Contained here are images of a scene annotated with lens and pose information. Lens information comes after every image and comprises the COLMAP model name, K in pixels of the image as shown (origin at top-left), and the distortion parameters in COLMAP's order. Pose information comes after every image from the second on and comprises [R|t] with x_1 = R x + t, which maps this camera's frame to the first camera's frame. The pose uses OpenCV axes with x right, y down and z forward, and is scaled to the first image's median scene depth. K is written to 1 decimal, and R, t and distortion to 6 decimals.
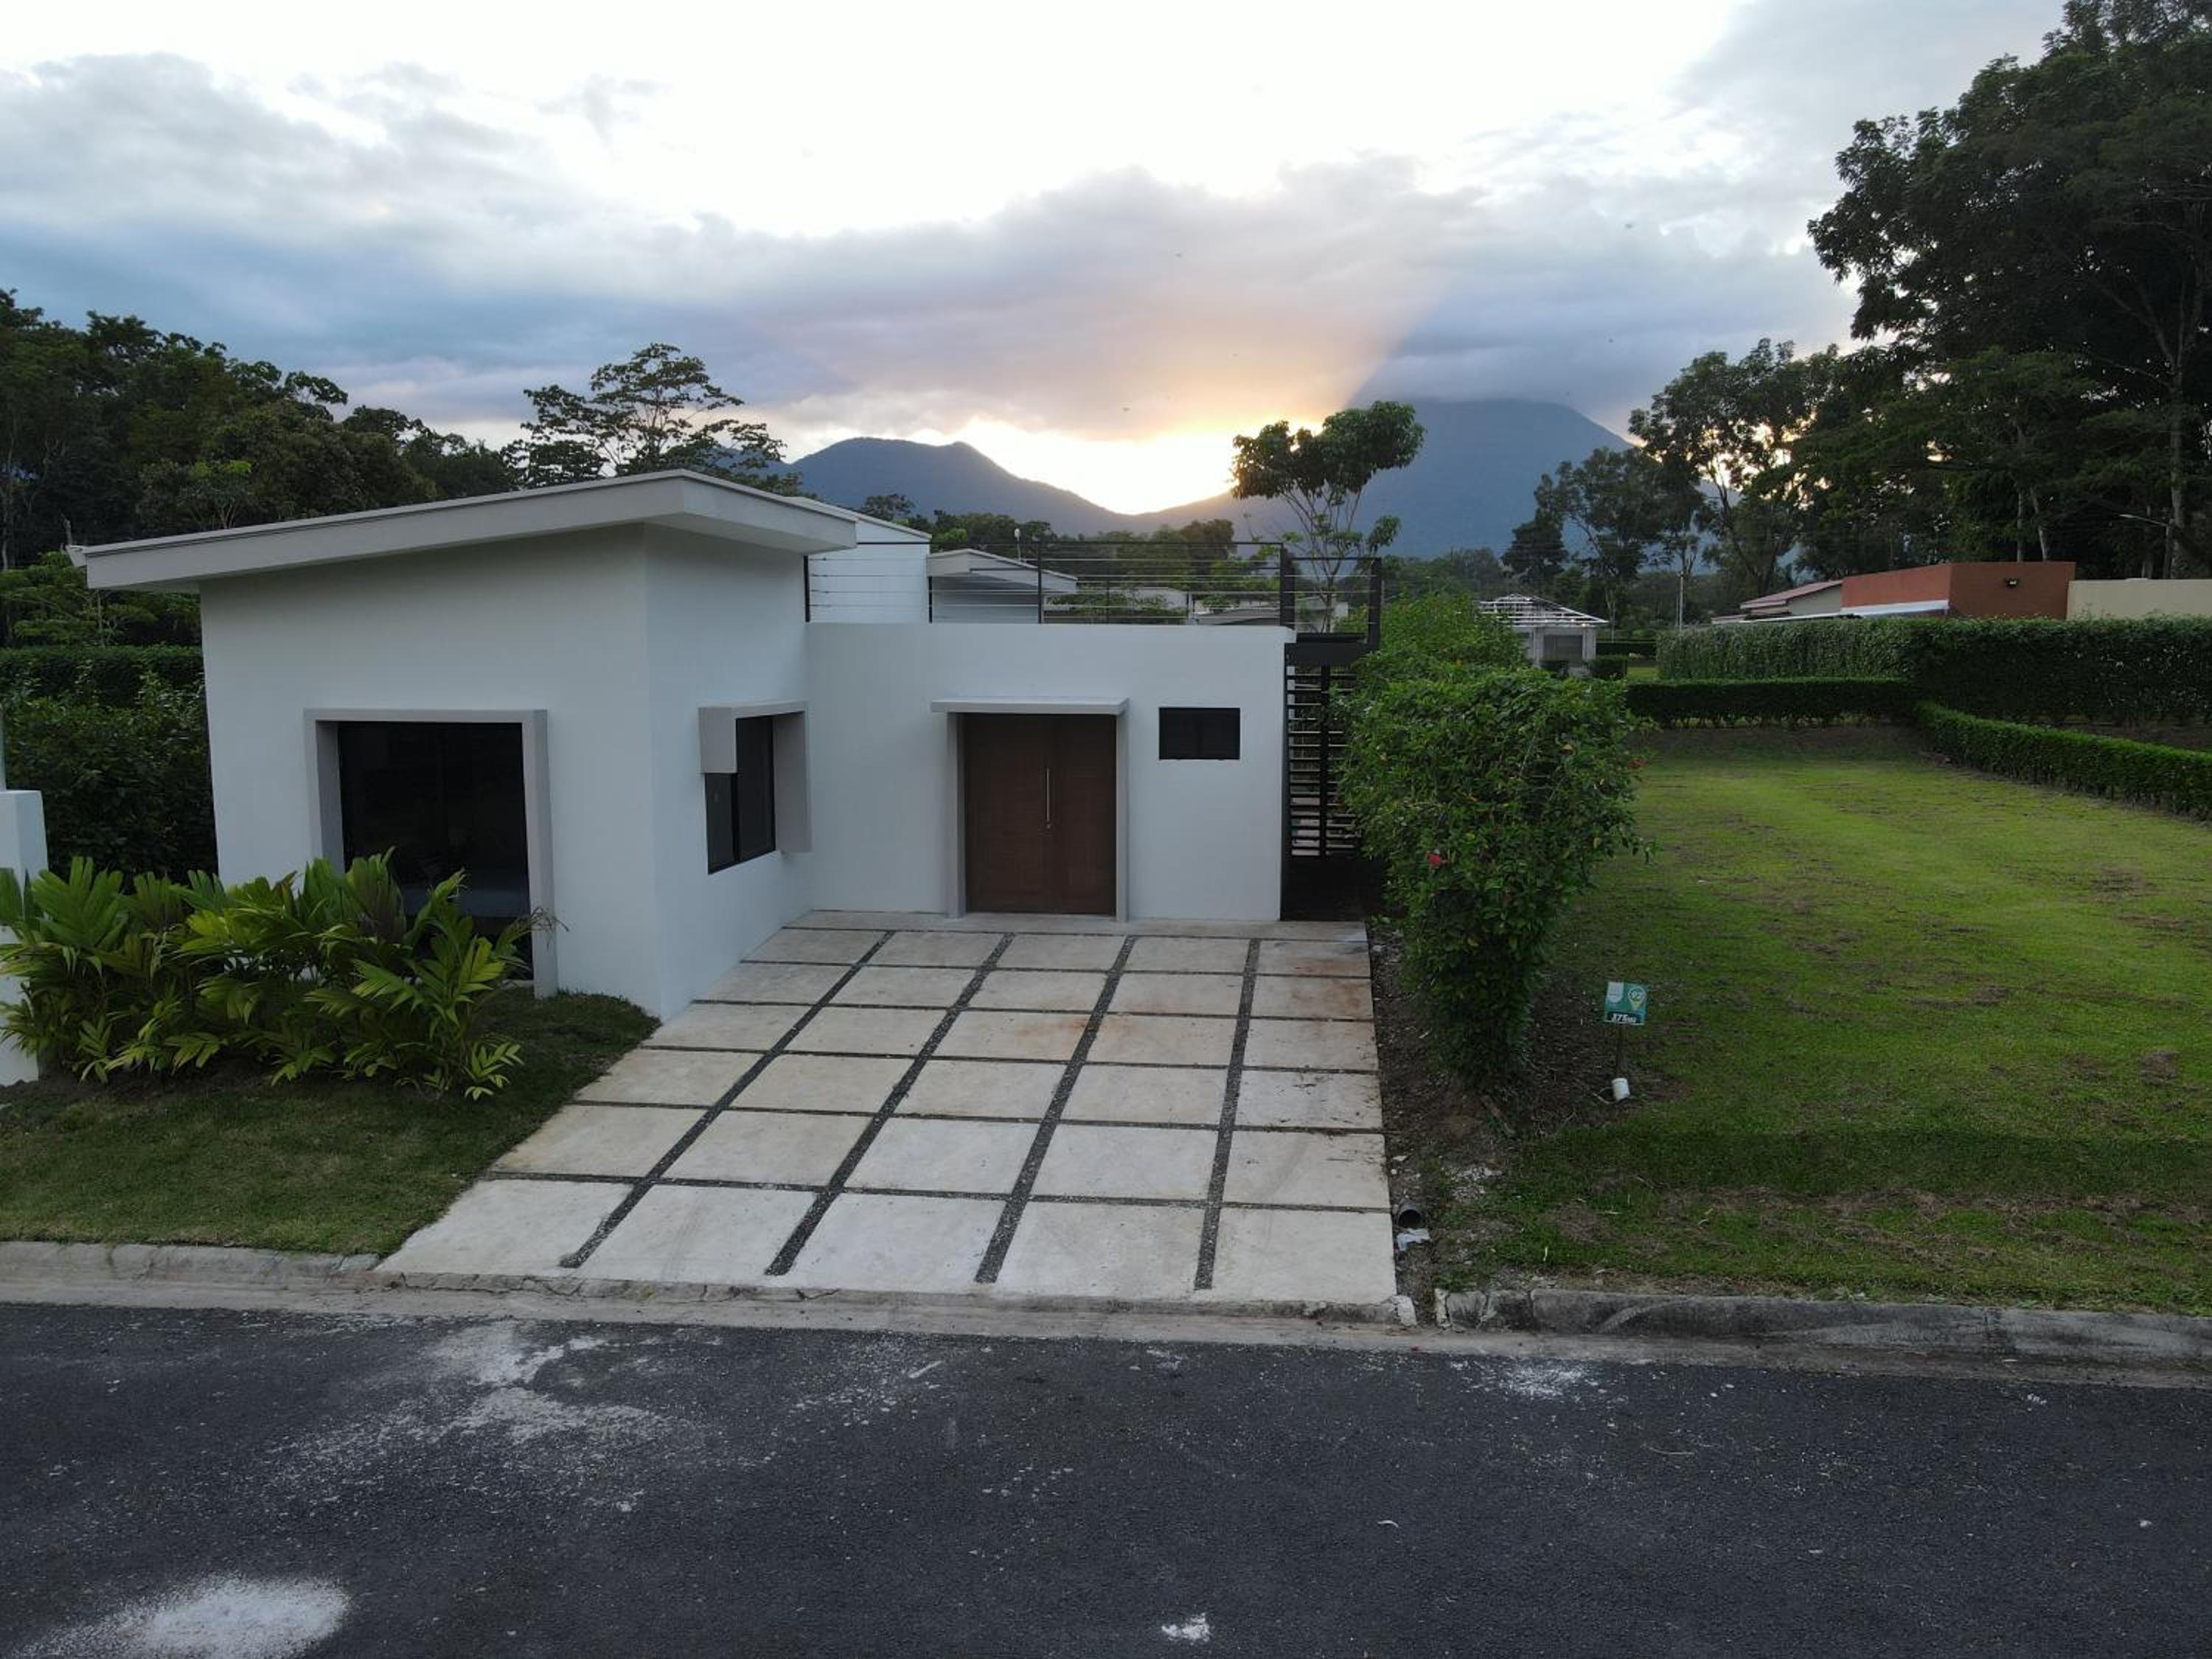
lens RADIAL K [[1634.5, 0, 1148.1], [0, 1634.5, 824.9], [0, 0, 1]] dist [-0.000779, 0.057102]
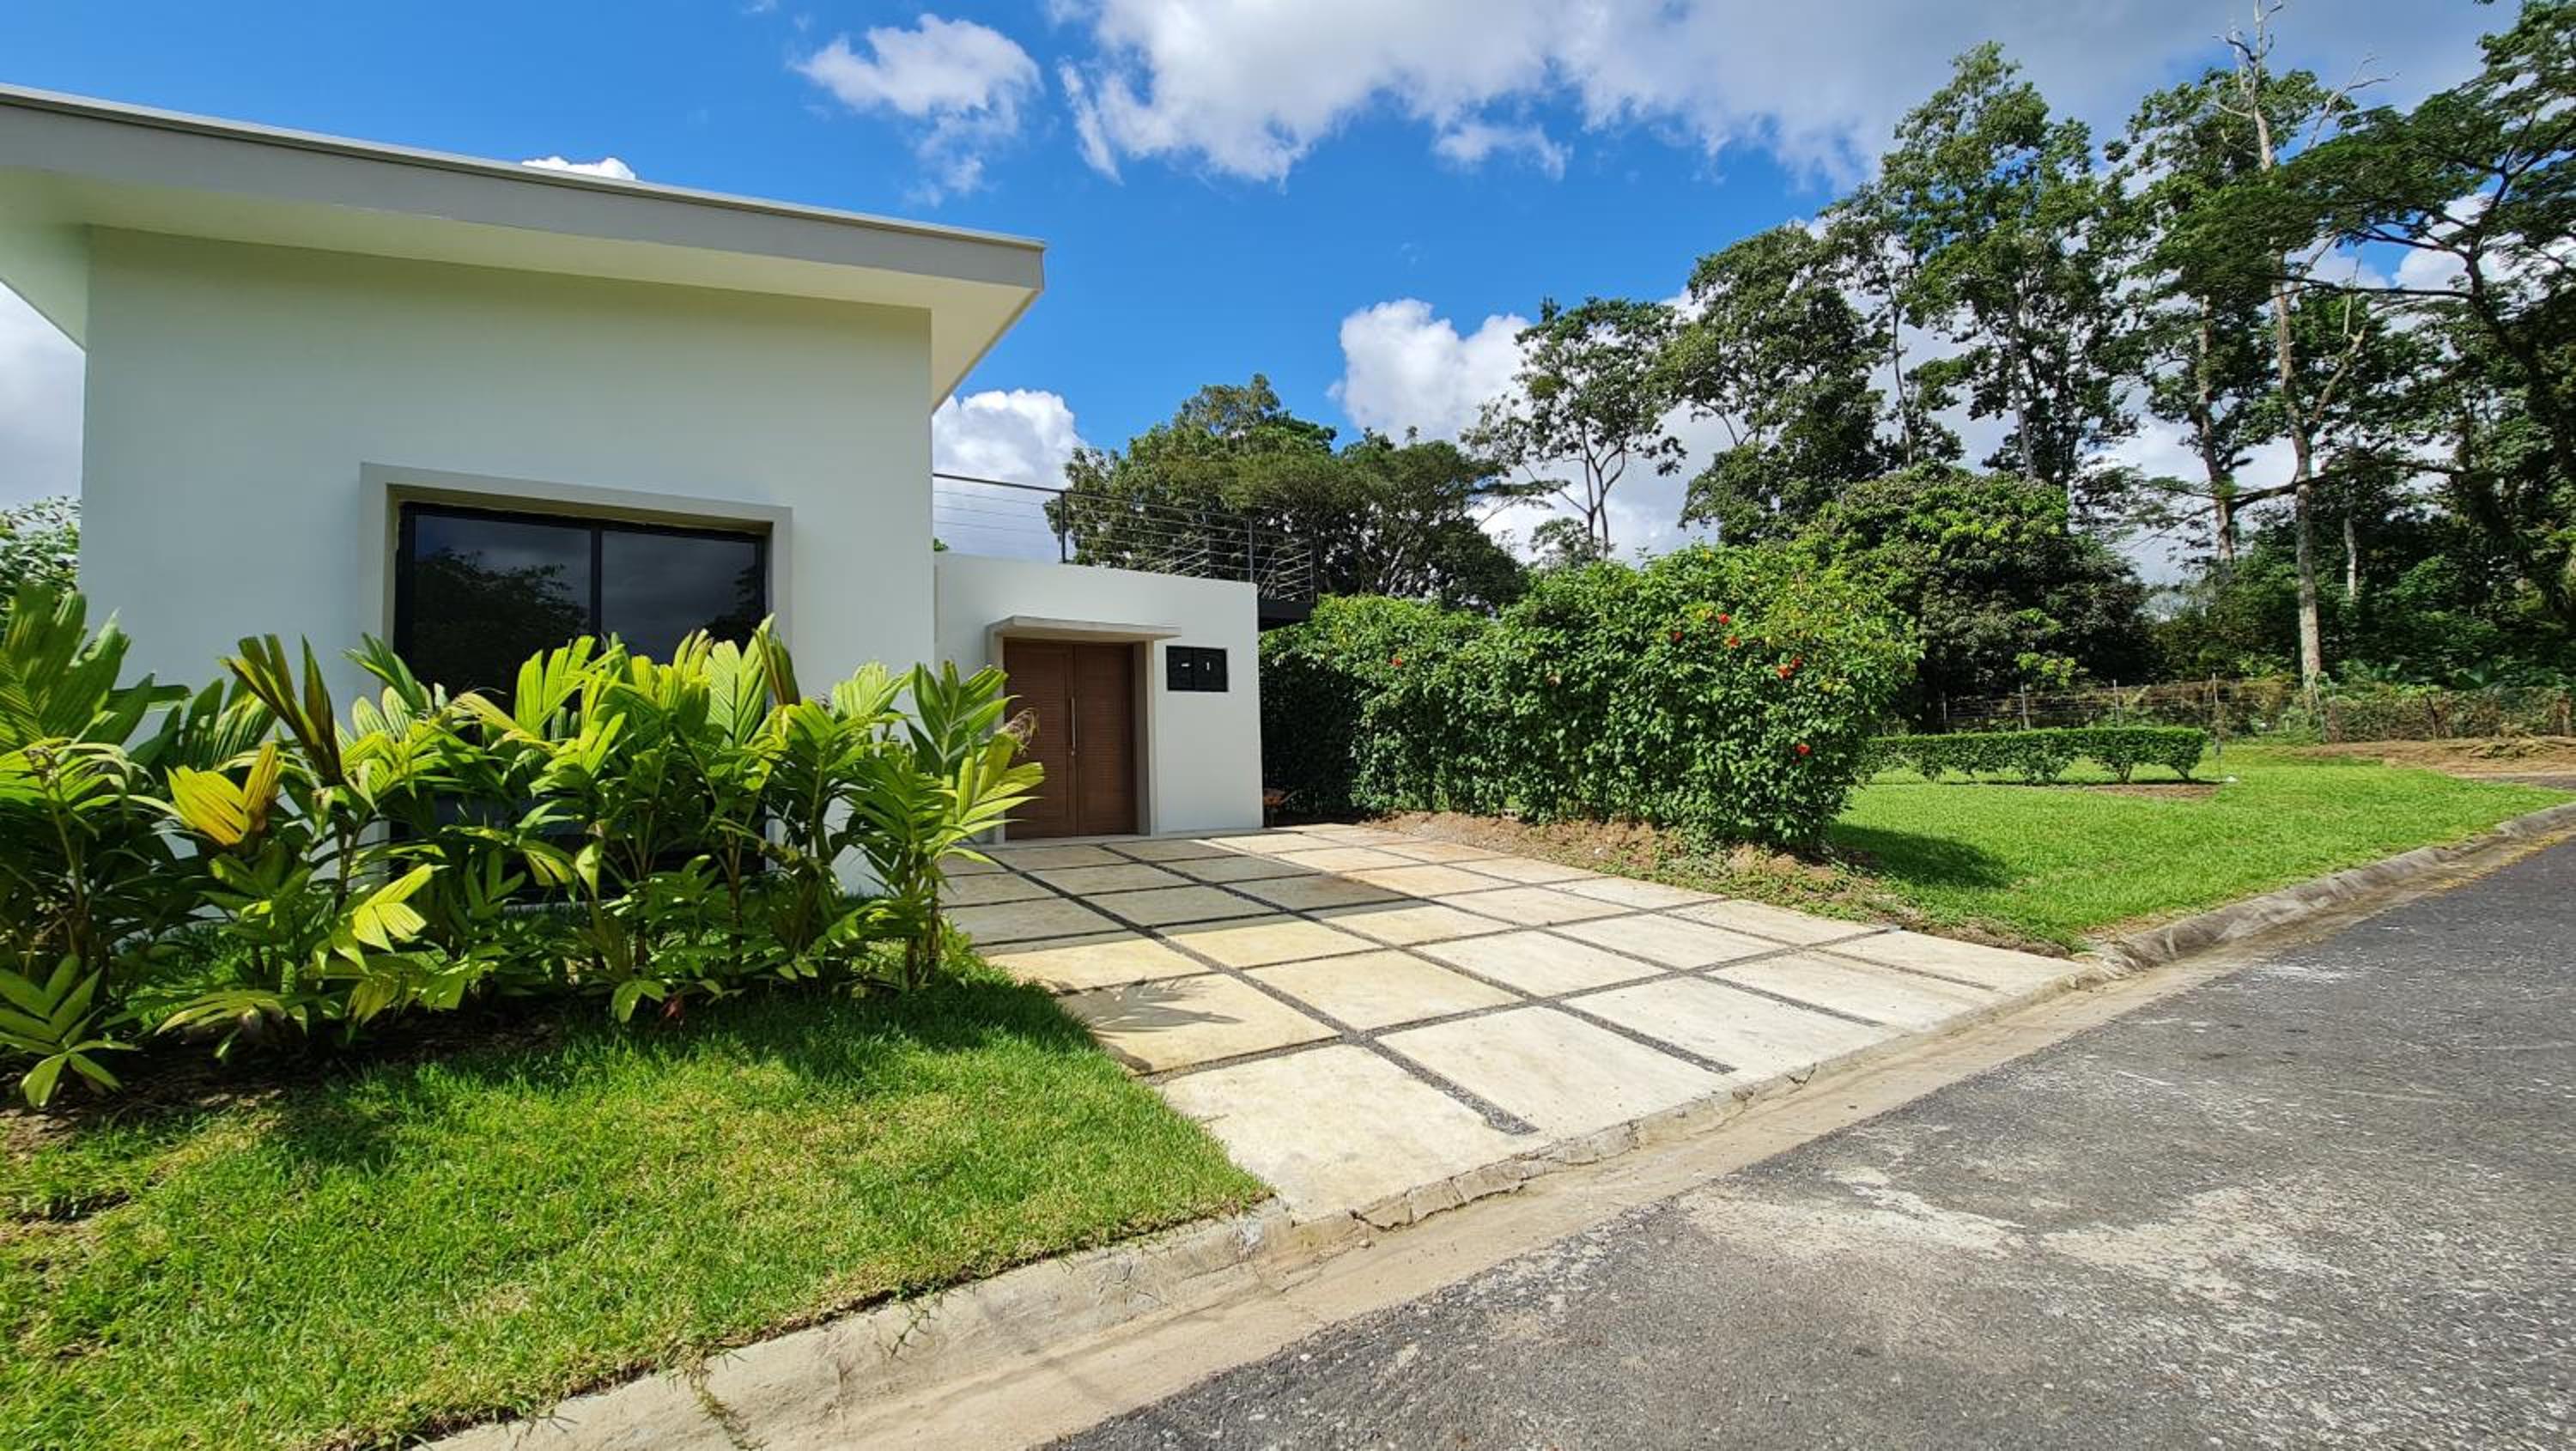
lens RADIAL K [[1049.8, 0, 1280.4], [0, 1049.8, 726.6], [0, 0, 1]] dist [-0.000490, -0.000300]
pose [[0.771656, 0.006126, 0.636011, -0.660923], [0.100825, 0.986132, -0.131826, 0.147418], [-0.627998, 0.165850, 0.760337, 0.679159]]
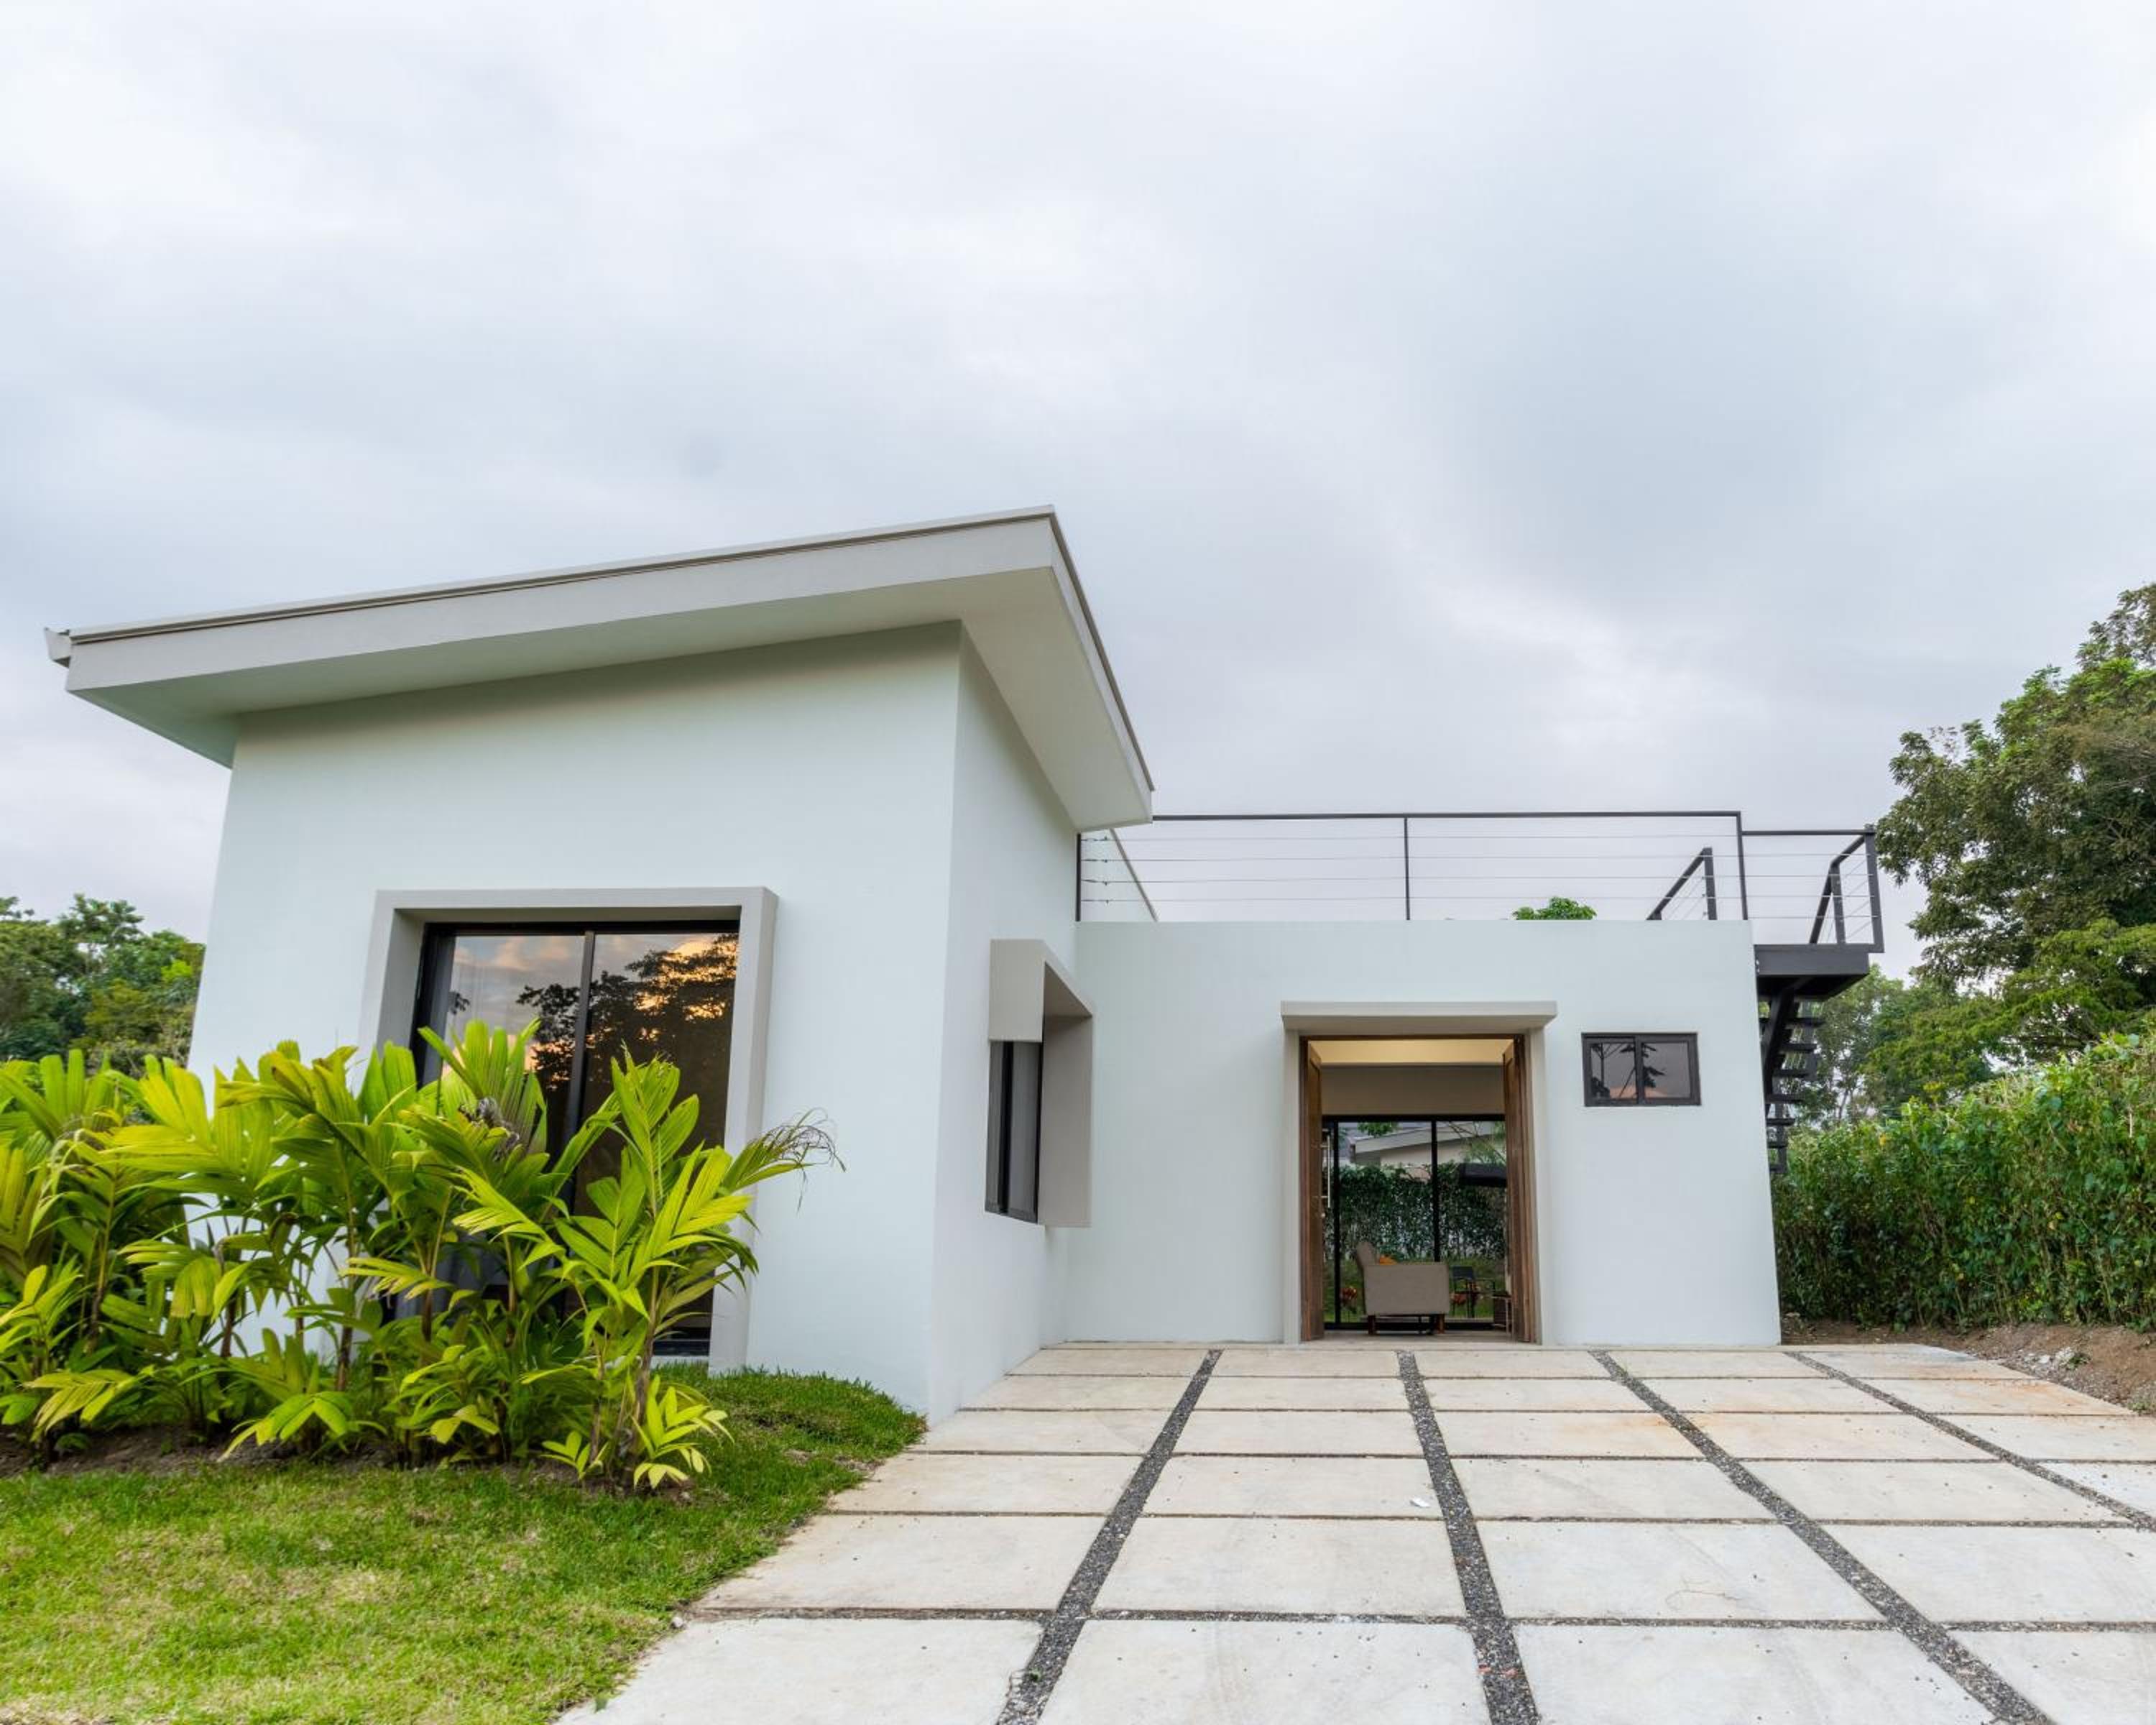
lens RADIAL K [[1687.1, 0, 1248.1], [0, 1687.1, 896.0], [0, 0, 1]] dist [0.015512, 0.002216]
pose [[0.998153, 0.013237, 0.059285, -0.301151], [0.007830, 0.939787, -0.341671, 0.200531], [-0.060238, 0.341505, 0.937948, 0.512872]]
